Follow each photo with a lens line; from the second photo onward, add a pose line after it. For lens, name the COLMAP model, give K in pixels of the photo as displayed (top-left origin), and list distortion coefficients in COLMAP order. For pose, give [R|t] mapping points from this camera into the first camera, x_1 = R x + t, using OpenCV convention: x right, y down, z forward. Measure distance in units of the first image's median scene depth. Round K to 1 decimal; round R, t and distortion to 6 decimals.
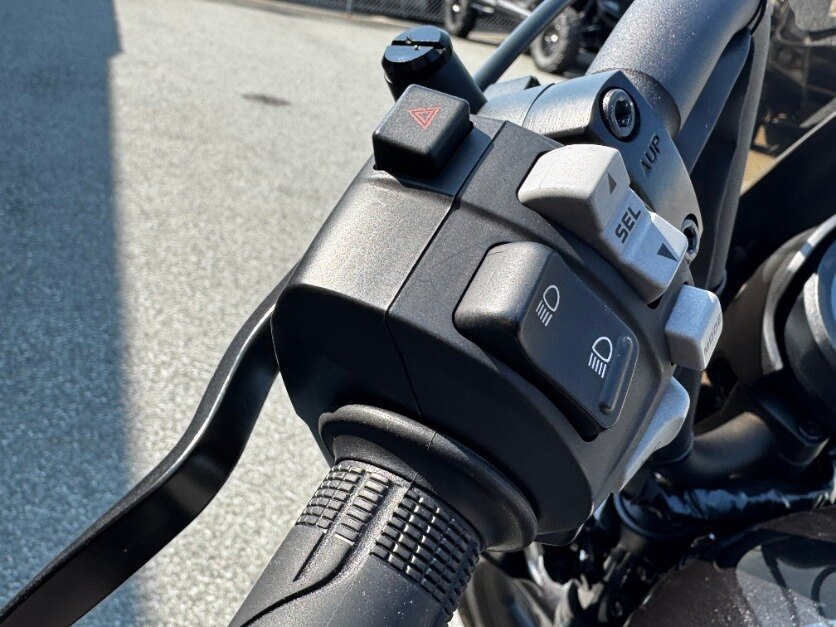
lens RADIAL K [[839.4, 0, 318.3], [0, 839.4, 311.1], [0, 0, 1]] dist [0.000254, 0.006190]
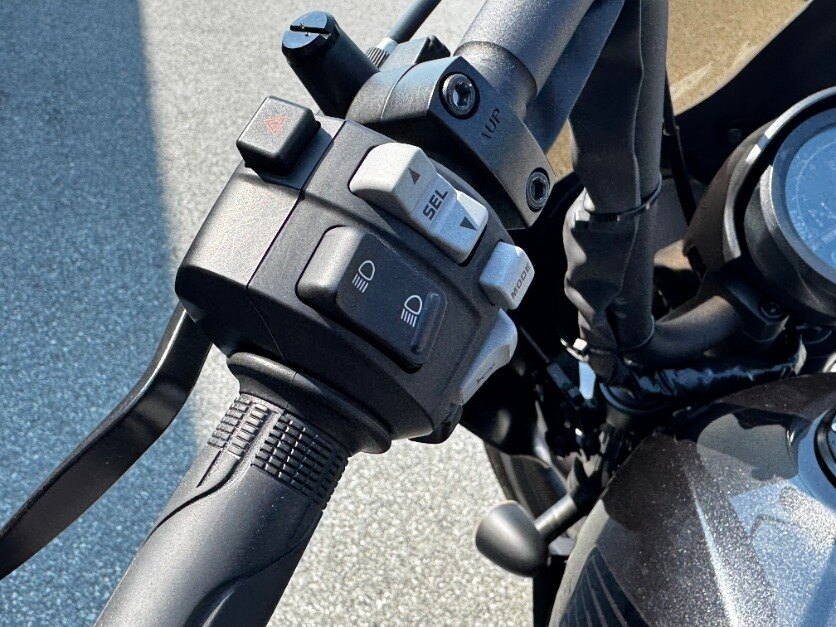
lens RADIAL K [[838.3, 0, 342.0], [0, 838.3, 314.5], [0, 0, 1]] dist [-0.001044, 0.007261]
pose [[0.997302, -0.059645, -0.042788, 0.019969], [0.065001, 0.988399, 0.137268, -0.008928], [0.034105, -0.139679, 0.989609, -0.021052]]
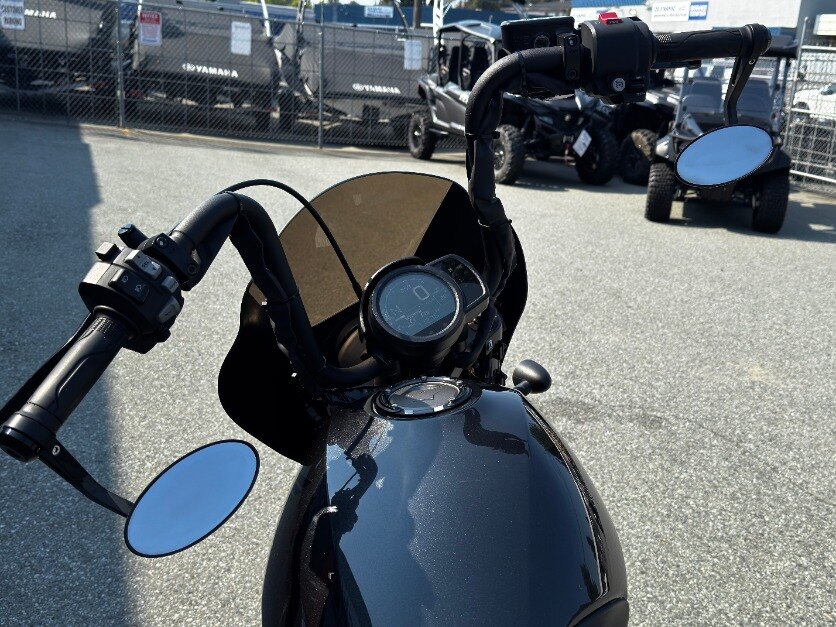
lens RADIAL K [[831.6, 0, 418.0], [0, 831.6, 313.5], [0, 0, 1]] dist [0.128131, -0.263494]
pose [[0.987326, -0.110707, 0.113715, 0.102425], [0.125002, 0.983942, -0.127411, 0.077844], [-0.097784, 0.140011, 0.985310, -0.309058]]
